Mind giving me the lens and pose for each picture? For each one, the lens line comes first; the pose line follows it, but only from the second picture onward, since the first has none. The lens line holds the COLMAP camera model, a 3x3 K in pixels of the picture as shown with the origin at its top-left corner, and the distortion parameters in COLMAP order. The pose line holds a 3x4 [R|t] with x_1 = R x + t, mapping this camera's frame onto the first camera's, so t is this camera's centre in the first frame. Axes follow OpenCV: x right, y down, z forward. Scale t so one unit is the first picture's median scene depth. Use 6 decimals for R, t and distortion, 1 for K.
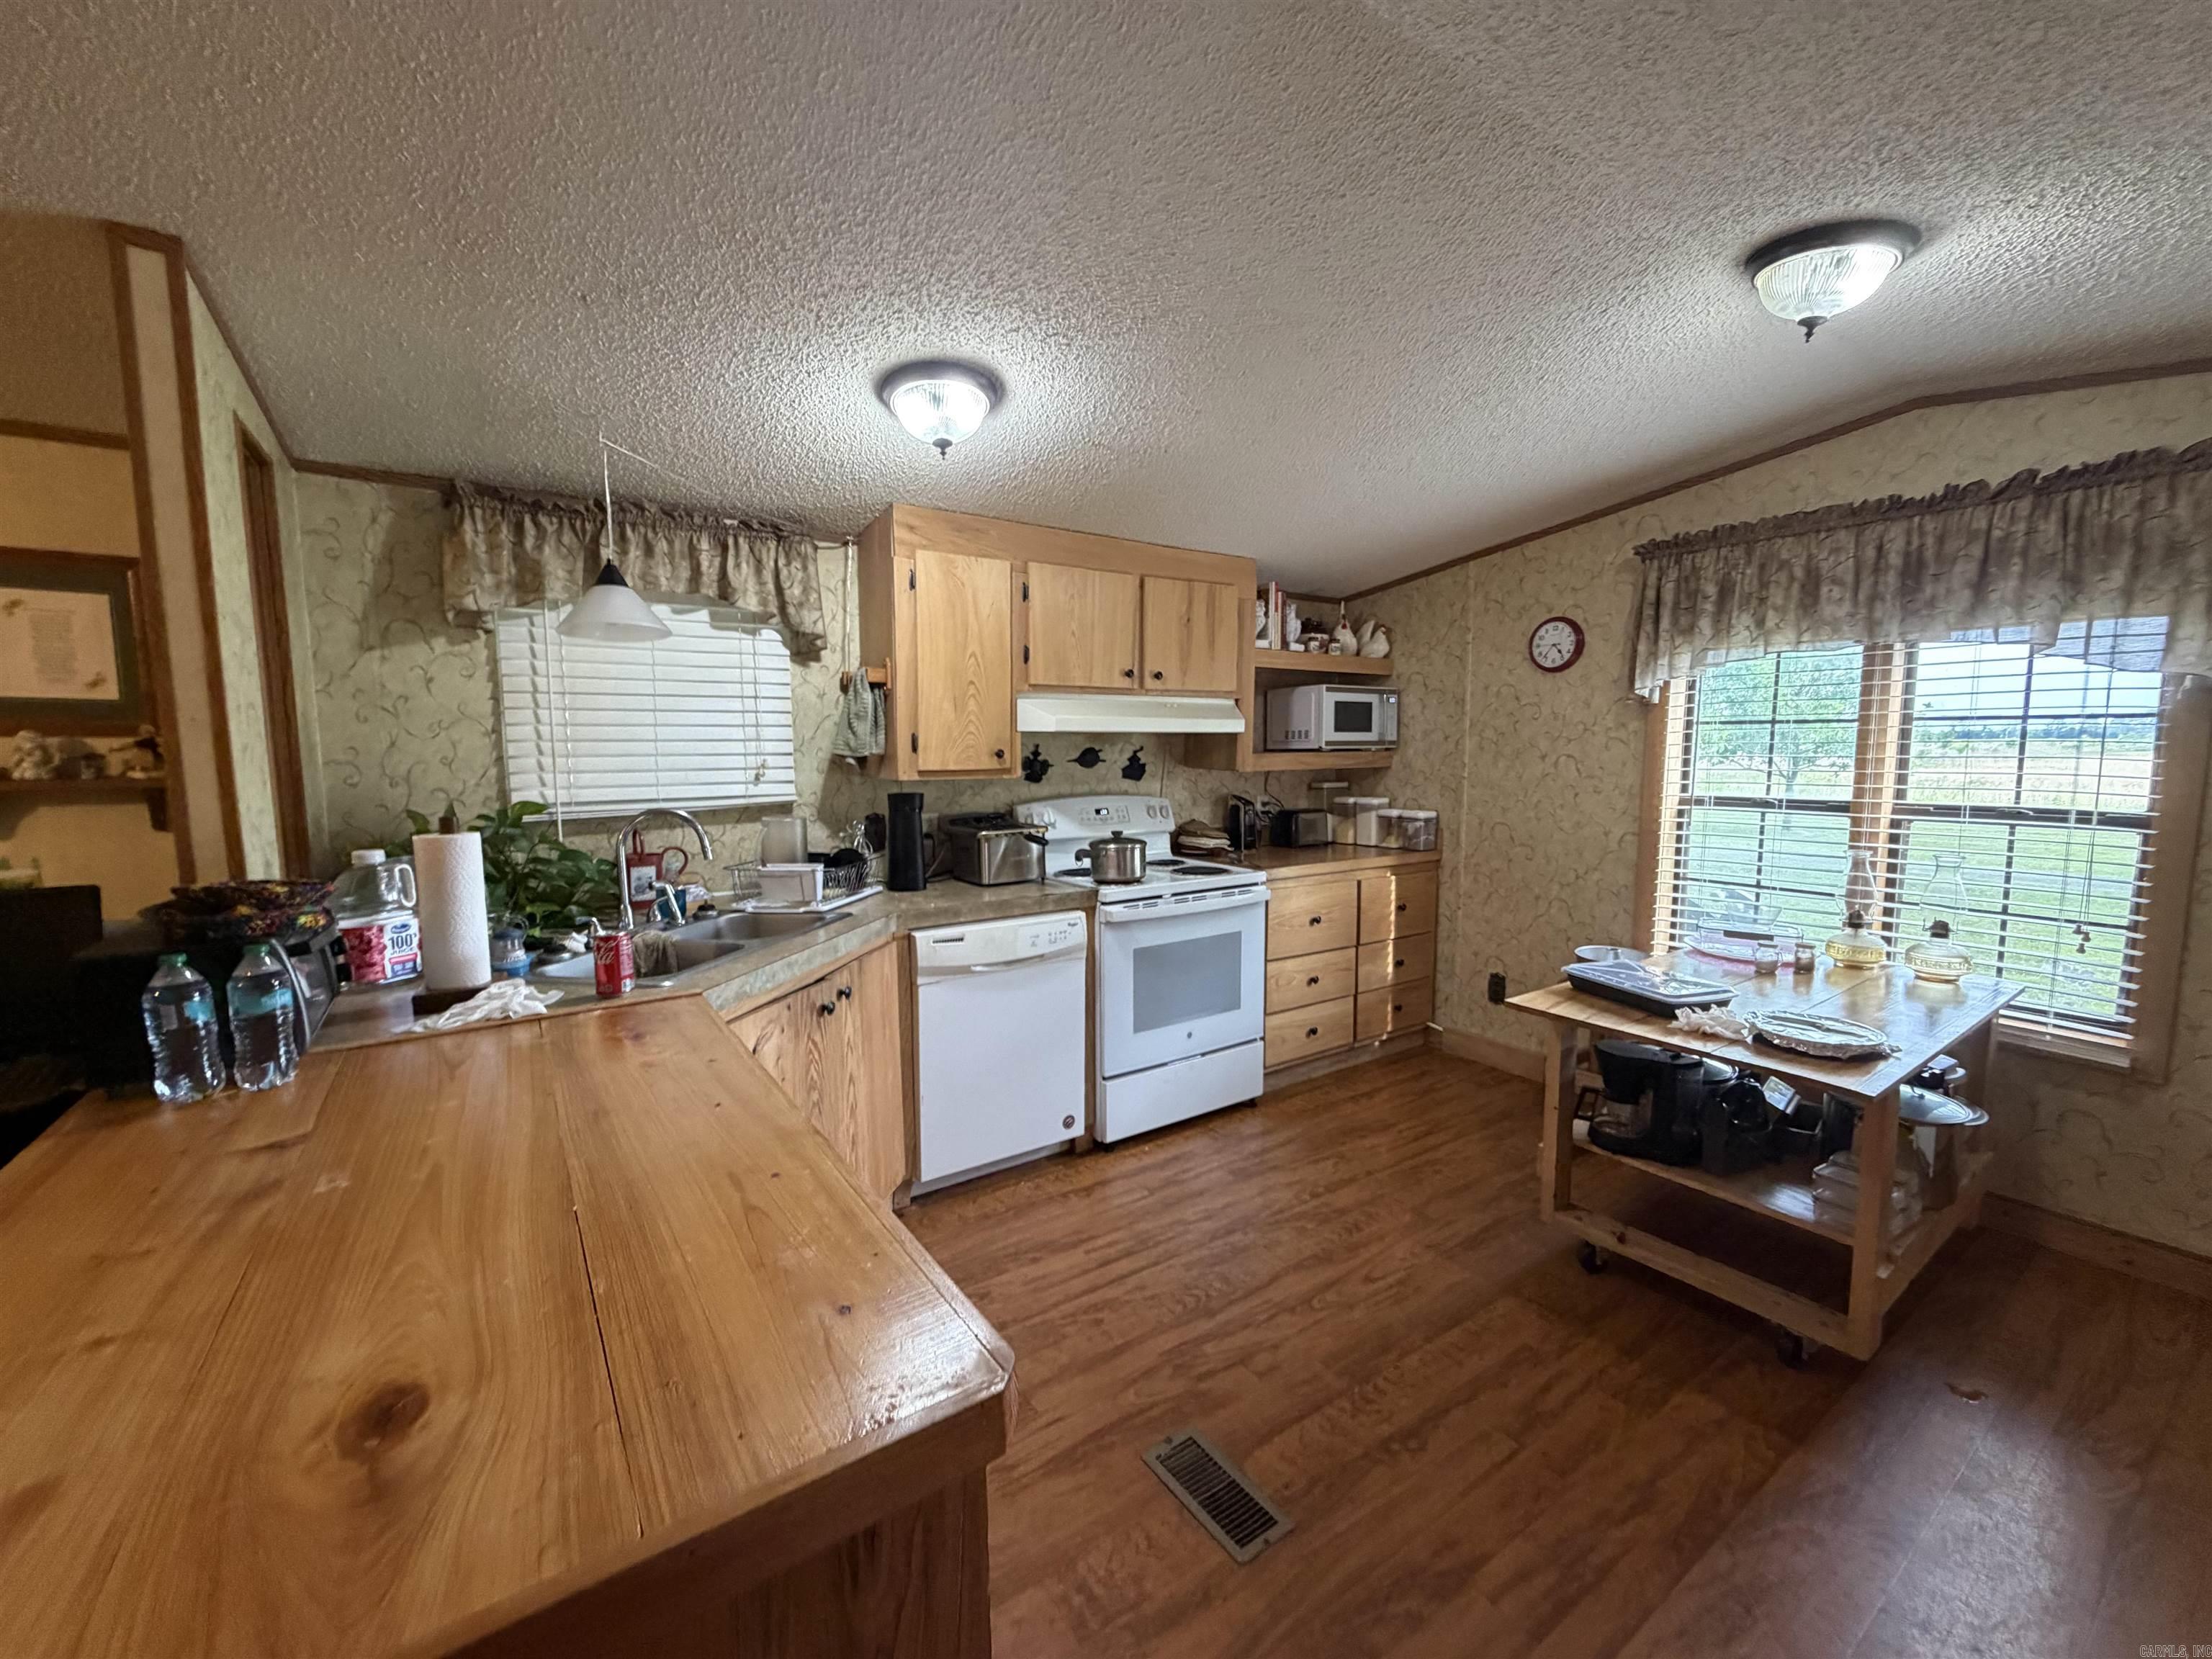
lens RADIAL K [[883.3, 0, 1105.6], [0, 883.3, 834.4], [0, 0, 1]] dist [0.000613, -0.000423]
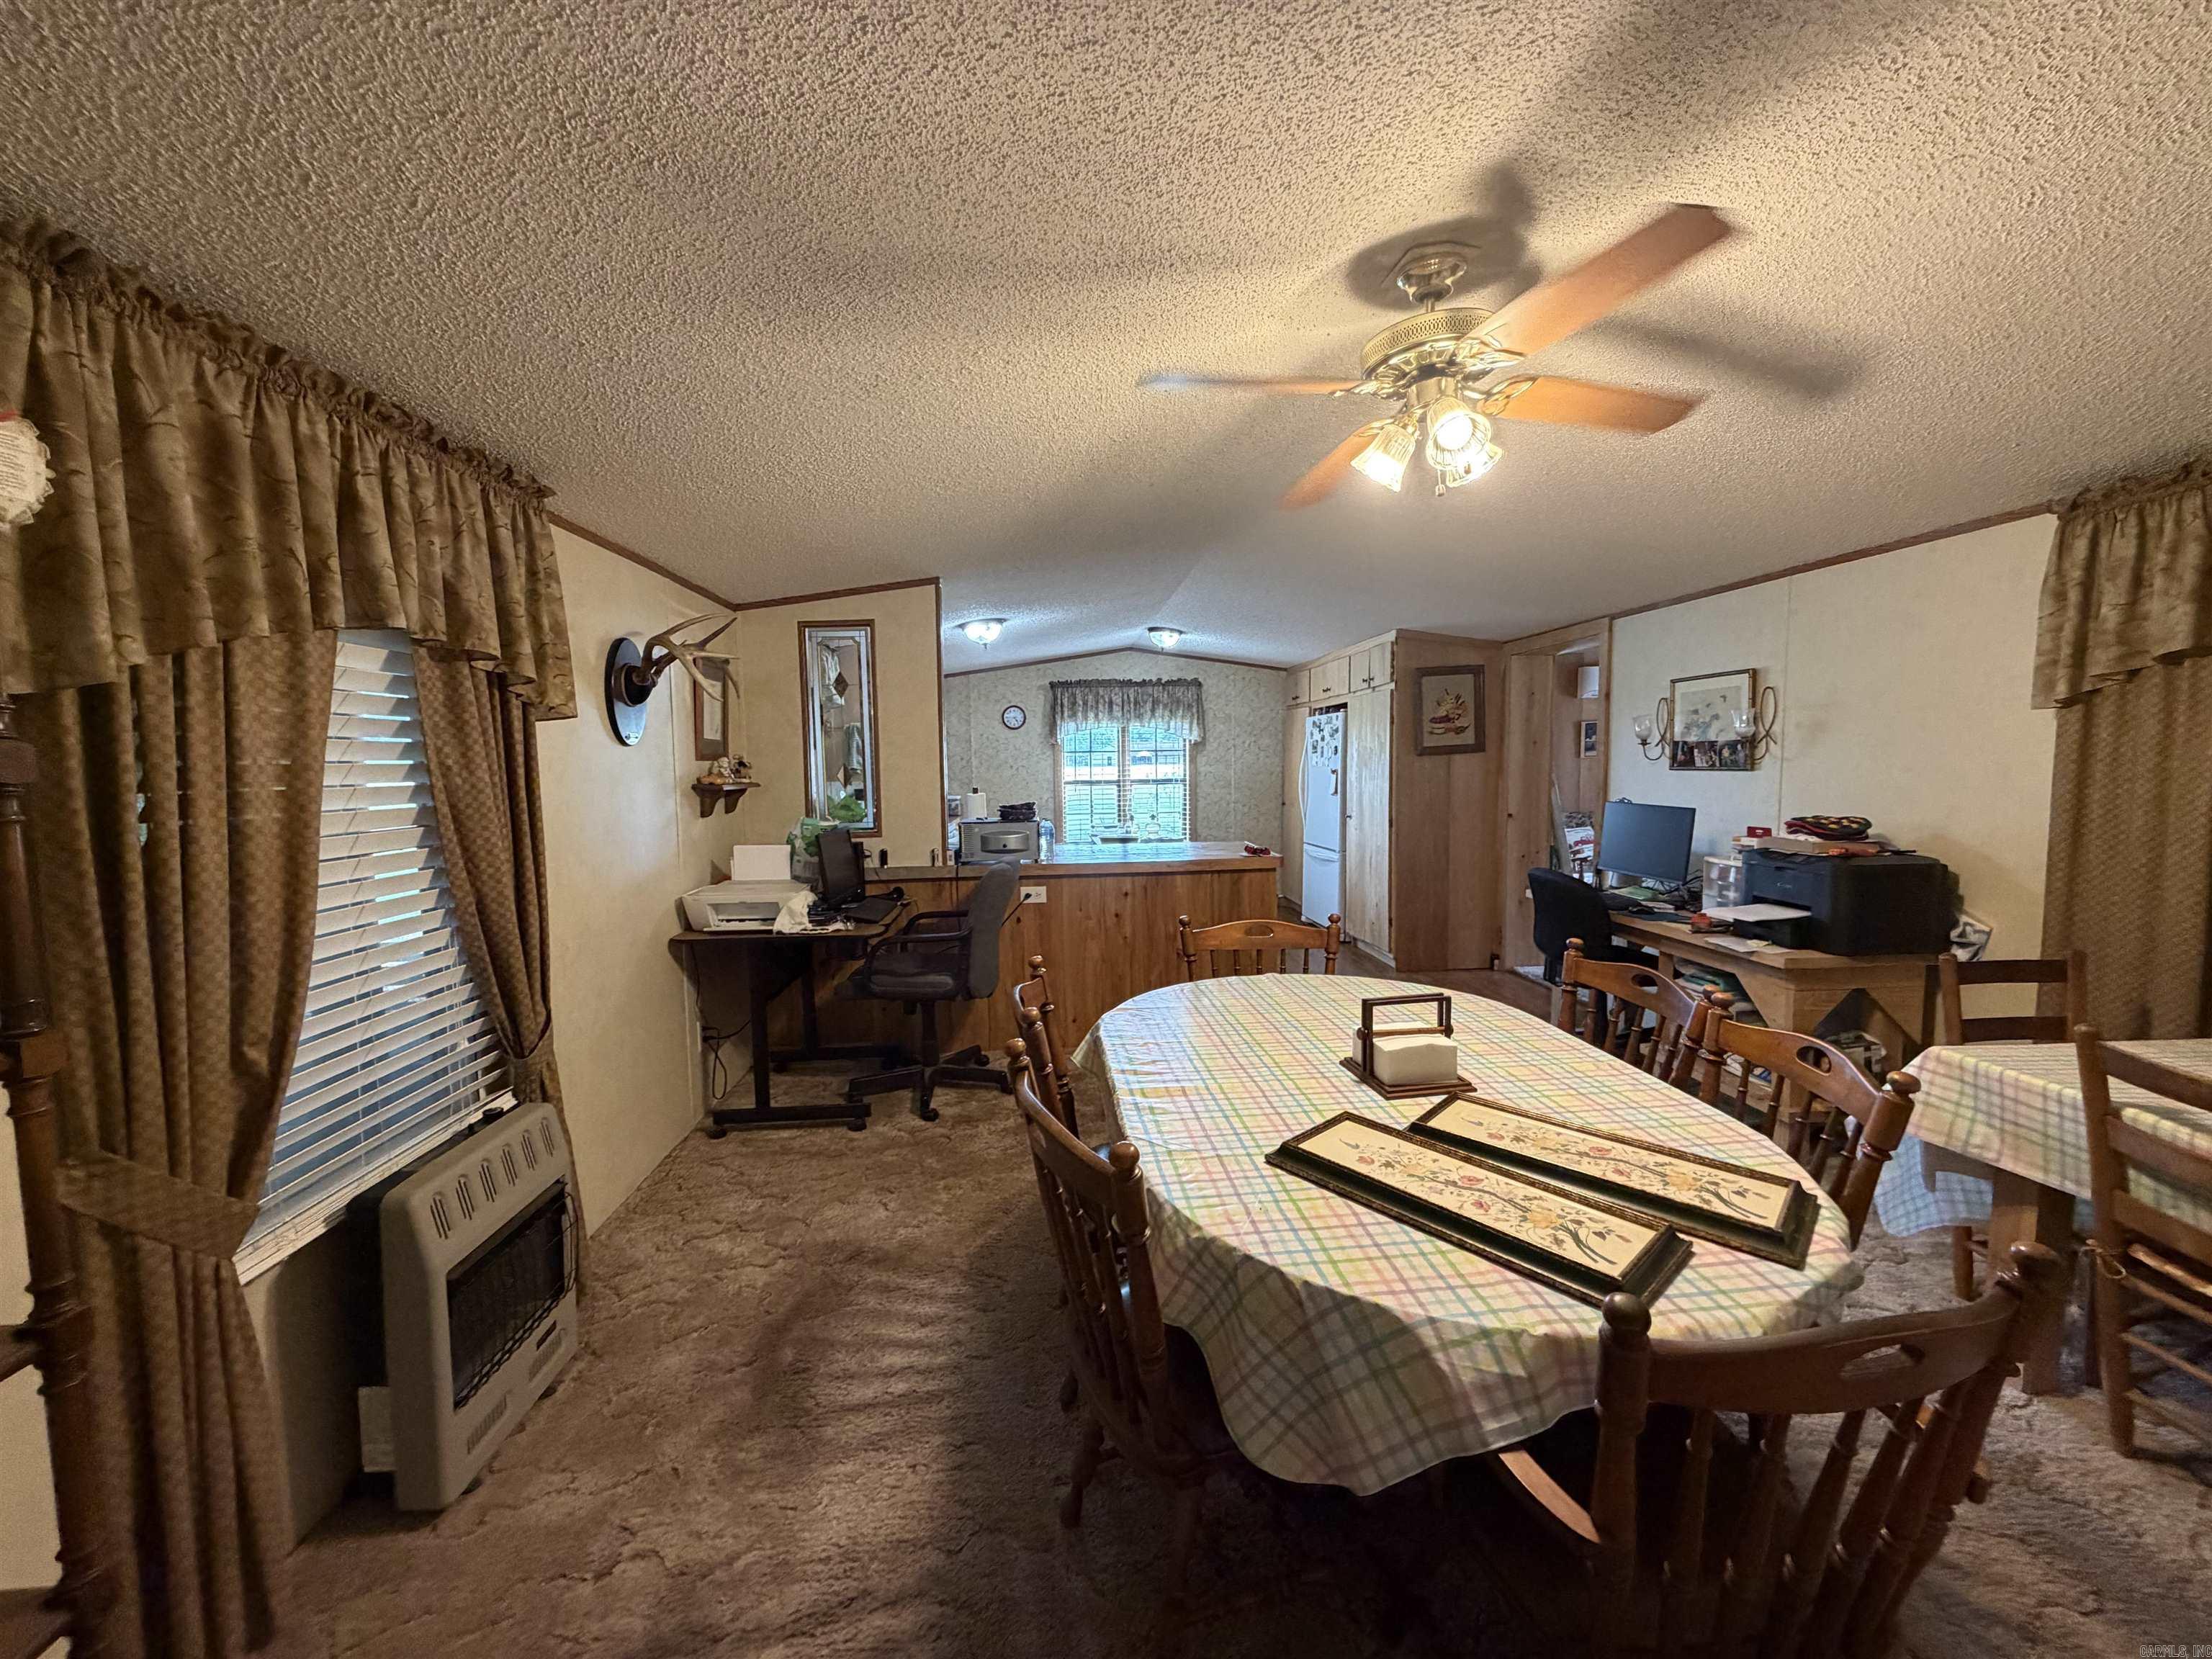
lens RADIAL K [[883.3, 0, 1101.2], [0, 883.3, 828.8], [0, 0, 1]] dist [0.000613, -0.000423]
pose [[0.520593, -0.060858, 0.851633, -1.729654], [0.100422, 0.994898, 0.009709, 0.092221], [-0.847879, 0.080468, 0.524048, -0.464762]]
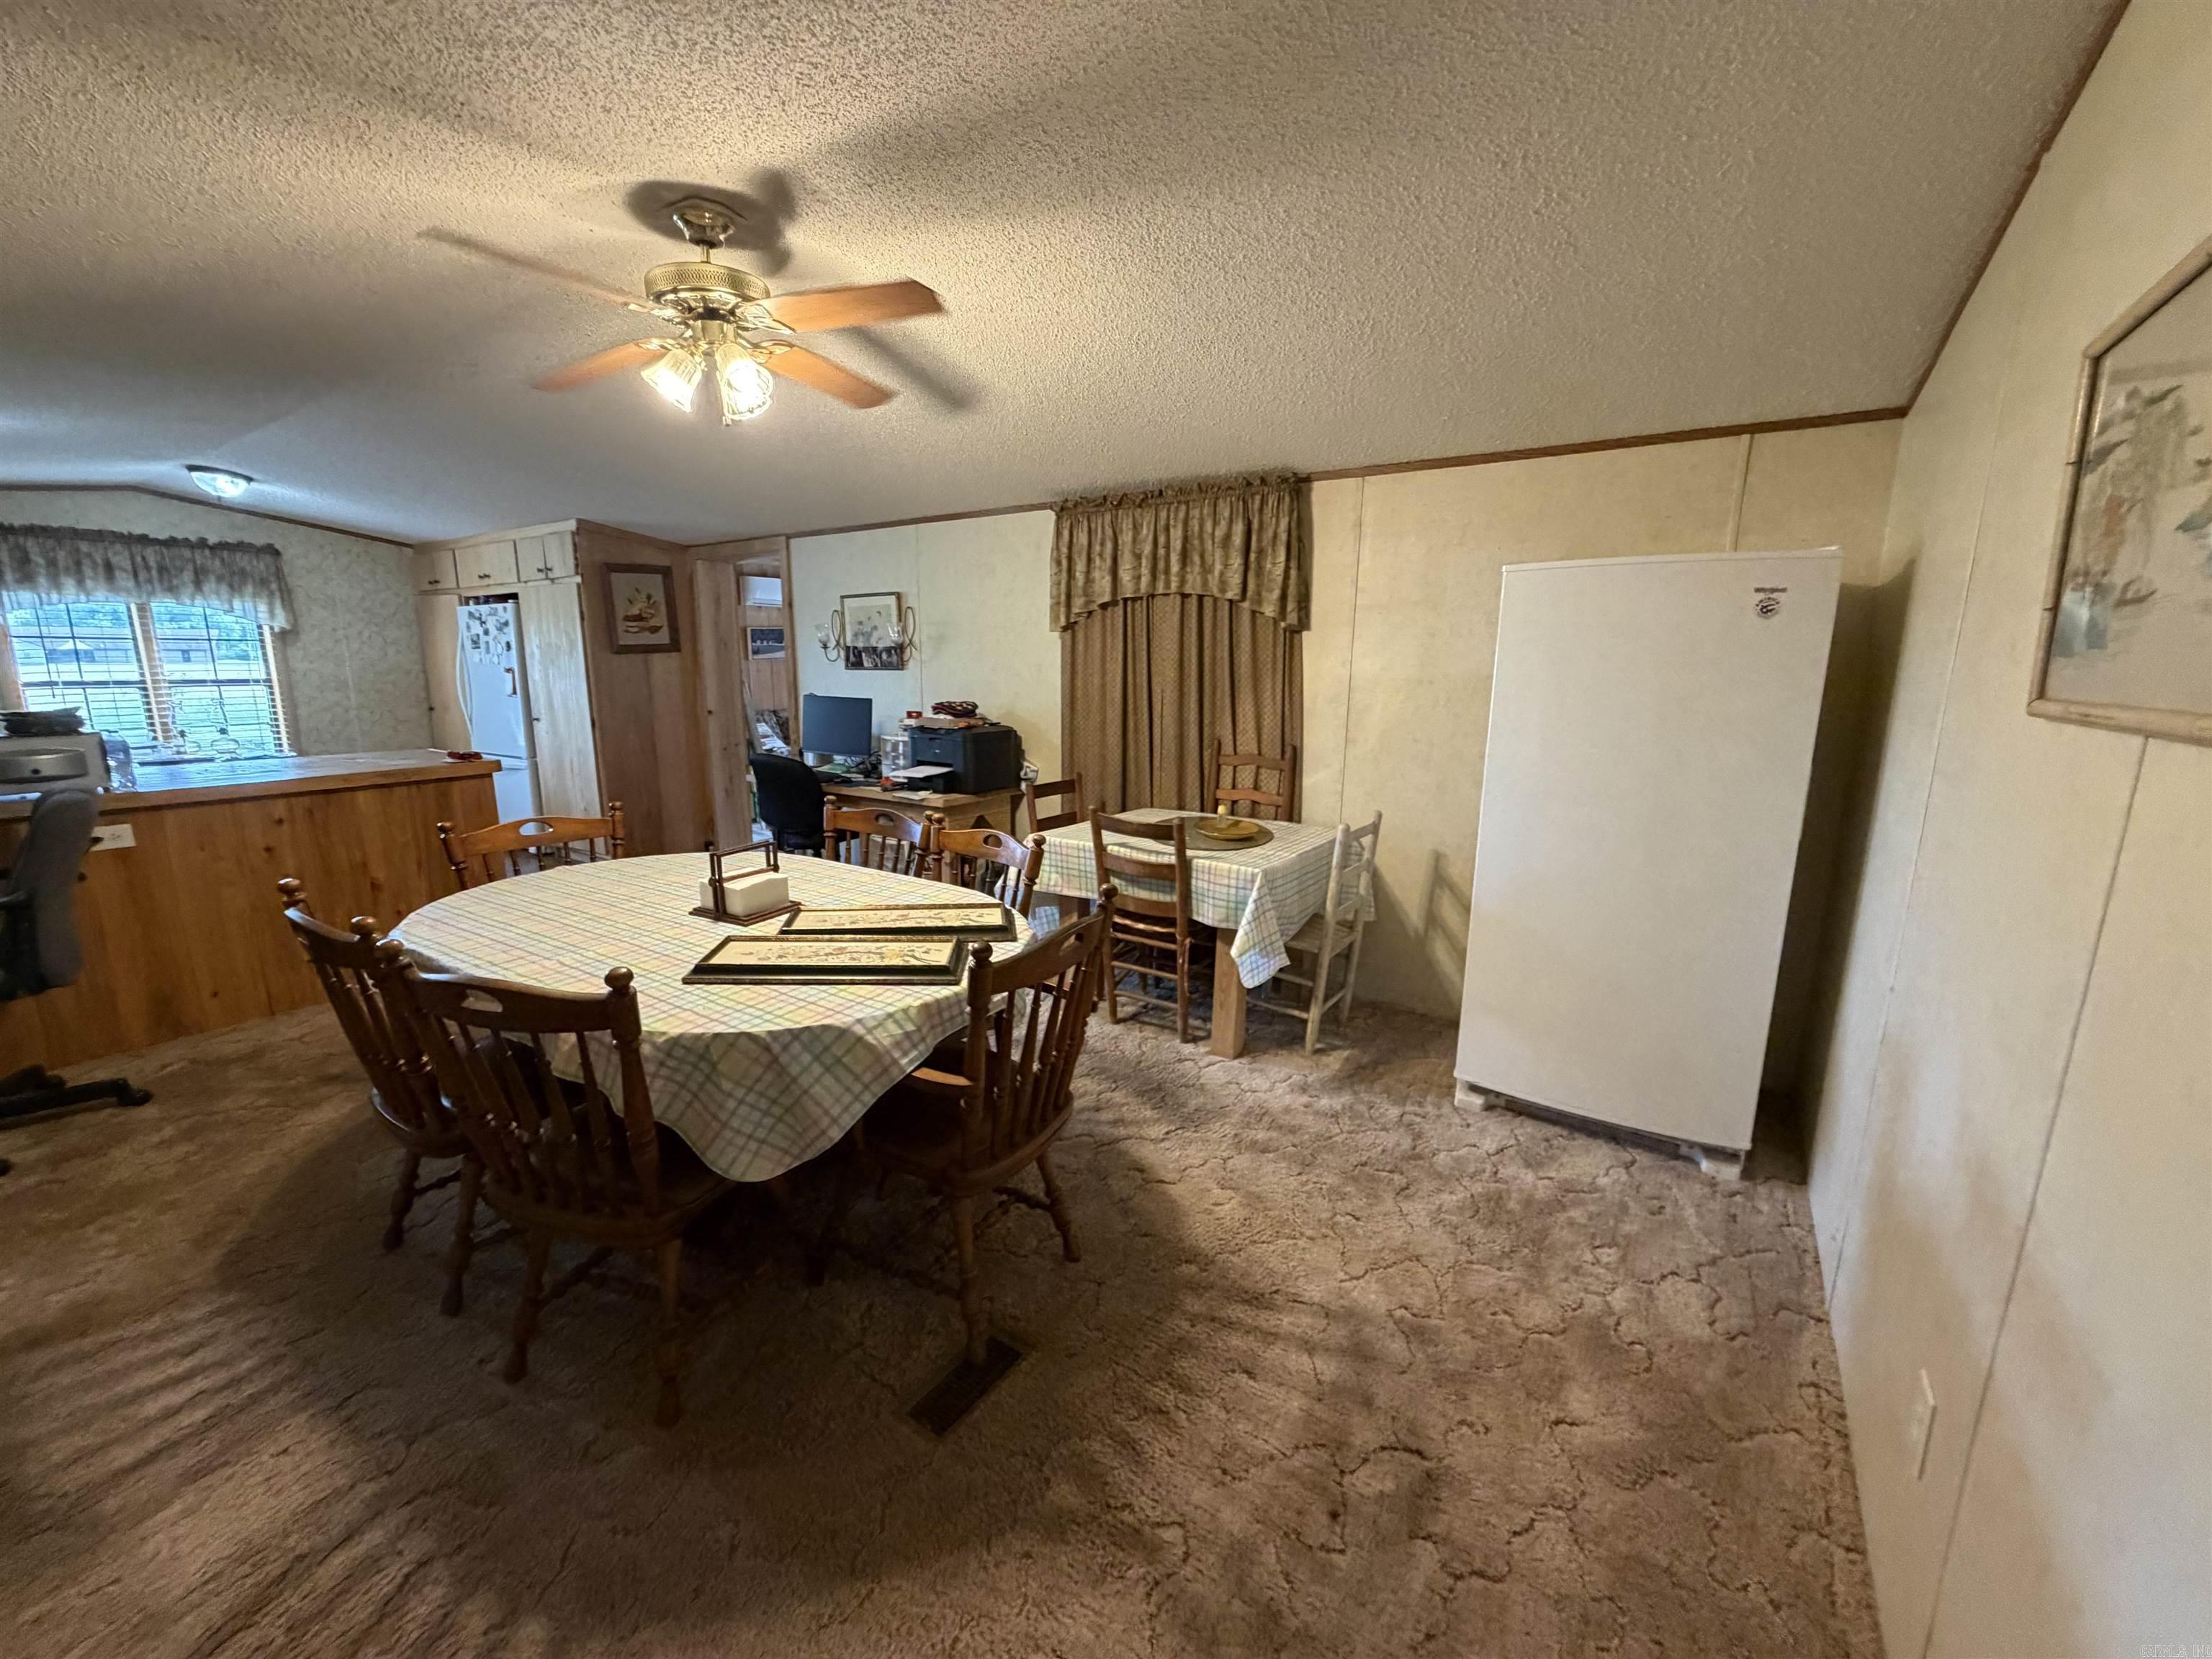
lens RADIAL K [[883.3, 0, 1104.1], [0, 883.3, 832.4], [0, 0, 1]] dist [0.000613, -0.000423]
pose [[-0.353878, -0.167307, 0.920206, -1.941919], [0.101126, 0.971258, 0.215478, 0.092032], [-0.929808, 0.169310, -0.326788, -0.333867]]
